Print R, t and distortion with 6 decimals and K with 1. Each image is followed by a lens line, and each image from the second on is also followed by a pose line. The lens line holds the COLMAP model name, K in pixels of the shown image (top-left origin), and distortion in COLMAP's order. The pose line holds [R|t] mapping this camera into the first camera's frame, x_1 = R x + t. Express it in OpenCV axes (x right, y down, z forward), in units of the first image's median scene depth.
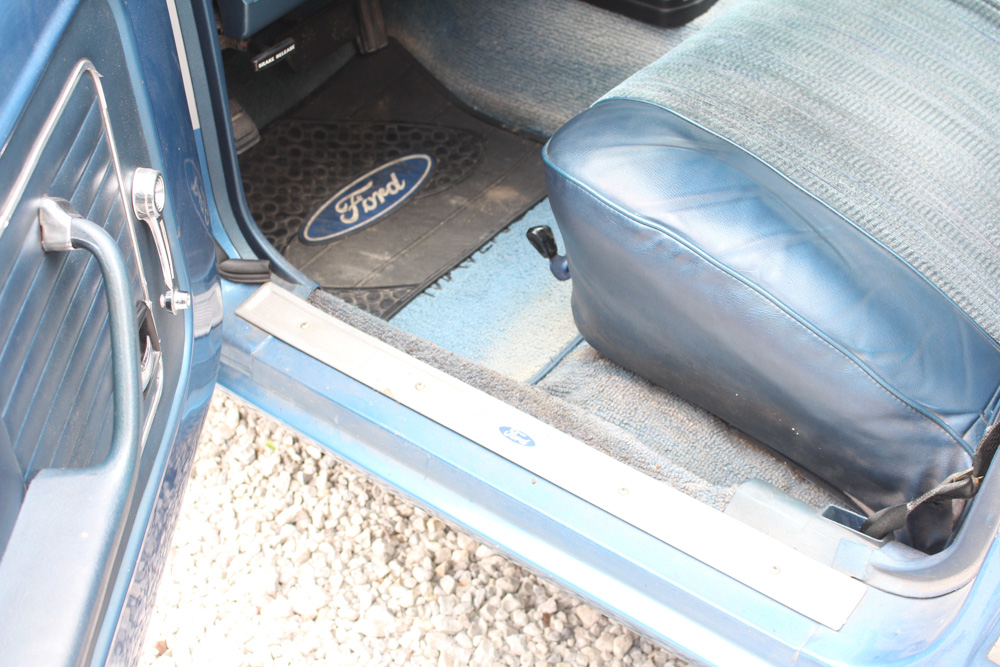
lens RADIAL K [[1557.4, 0, 499.0], [0, 1557.4, 336.6], [0, 0, 1]] dist [-0.018065, 0.000000]
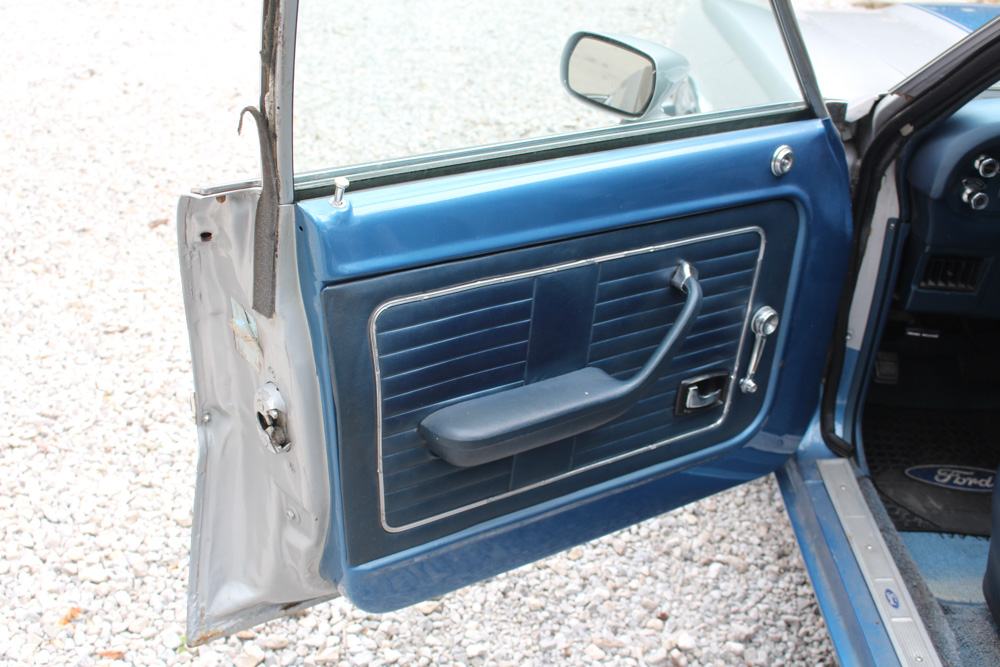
lens RADIAL K [[1229.4, 0, 497.4], [0, 1229.4, 340.1], [0, 0, 1]] dist [-0.048920, 0.000000]
pose [[0.615250, 0.444999, -0.650726, 0.338499], [-0.597048, 0.802045, -0.016019, 0.086824], [0.514783, 0.398370, 0.759144, -0.140991]]
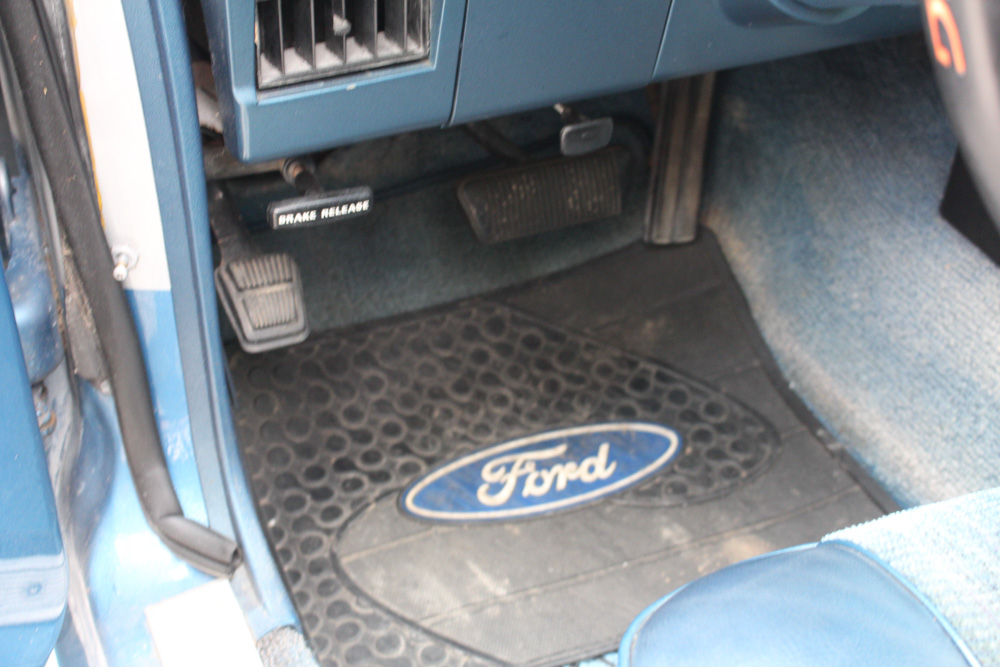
lens RADIAL K [[1509.6, 0, 498.6], [0, 1509.6, 337.4], [0, 0, 1]] dist [-0.082718, 0.000000]
pose [[0.875135, 0.337087, -0.347147, 0.087085], [-0.356251, 0.934345, 0.009181, -0.139320], [0.327450, 0.115637, 0.937766, 0.451765]]
